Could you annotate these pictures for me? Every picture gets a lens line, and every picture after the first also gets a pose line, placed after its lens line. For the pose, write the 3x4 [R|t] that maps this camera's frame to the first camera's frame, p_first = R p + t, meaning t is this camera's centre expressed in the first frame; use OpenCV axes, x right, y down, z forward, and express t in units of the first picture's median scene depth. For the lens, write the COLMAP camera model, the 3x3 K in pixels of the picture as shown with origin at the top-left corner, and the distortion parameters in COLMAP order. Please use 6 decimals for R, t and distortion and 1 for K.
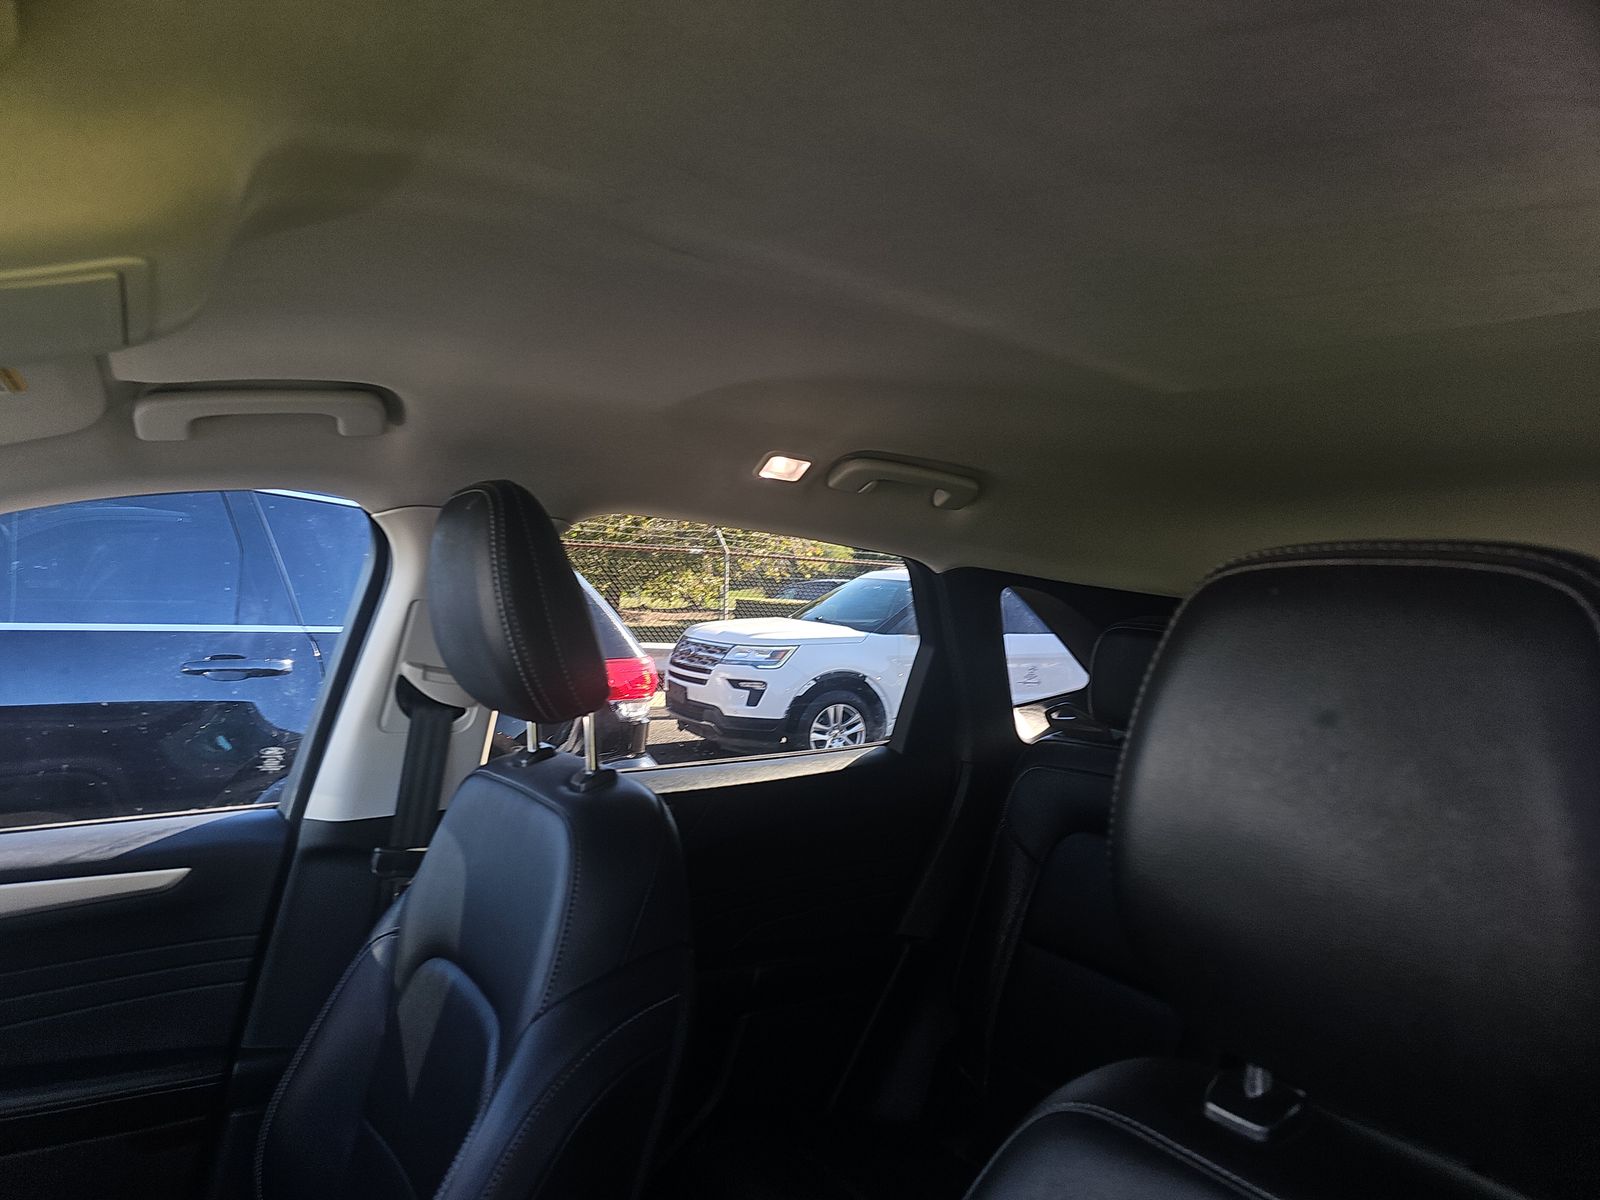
lens RADIAL K [[1077.4, 0, 798.2], [0, 1077.4, 636.5], [0, 0, 1]] dist [0.003449, -0.032214]
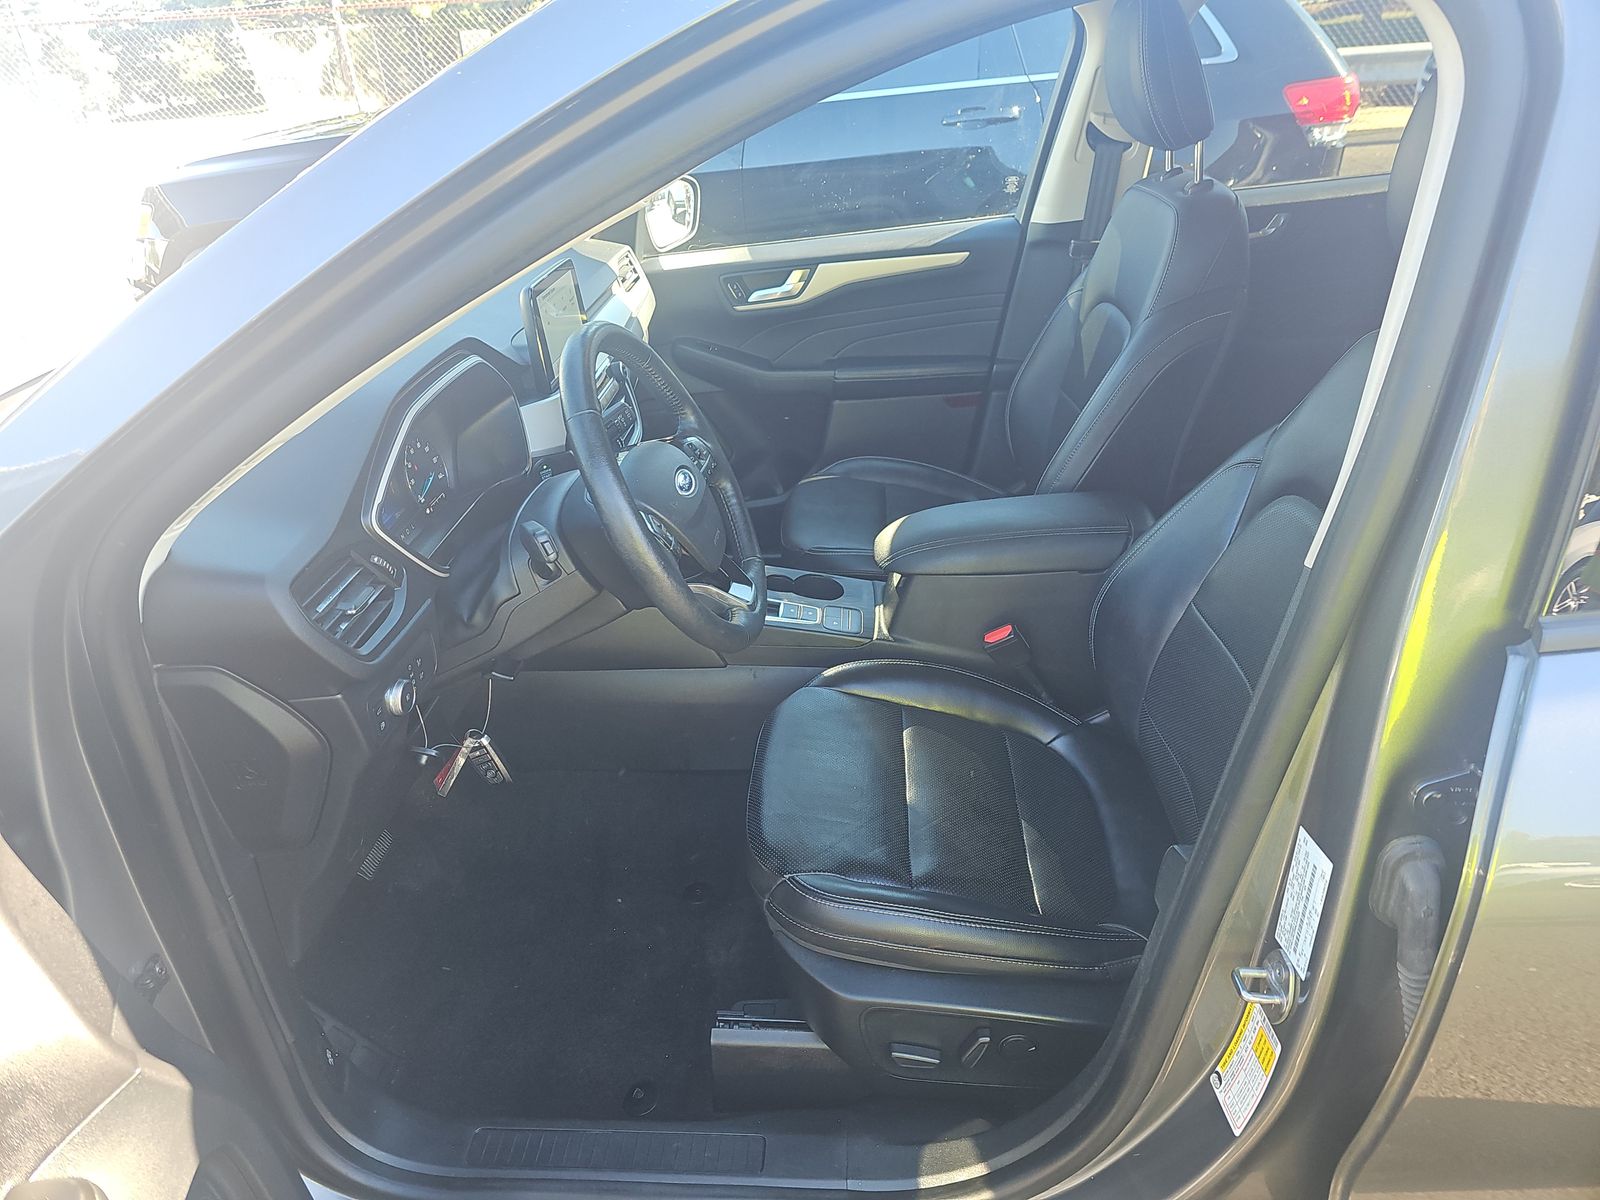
lens RADIAL K [[1077.4, 0, 798.2], [0, 1077.4, 636.5], [0, 0, 1]] dist [0.003449, -0.032214]
pose [[0.811827, 0.189981, -0.552127, 0.273354], [0.097195, 0.888427, 0.448609, -0.039020], [0.575752, -0.417857, 0.702784, -0.607117]]
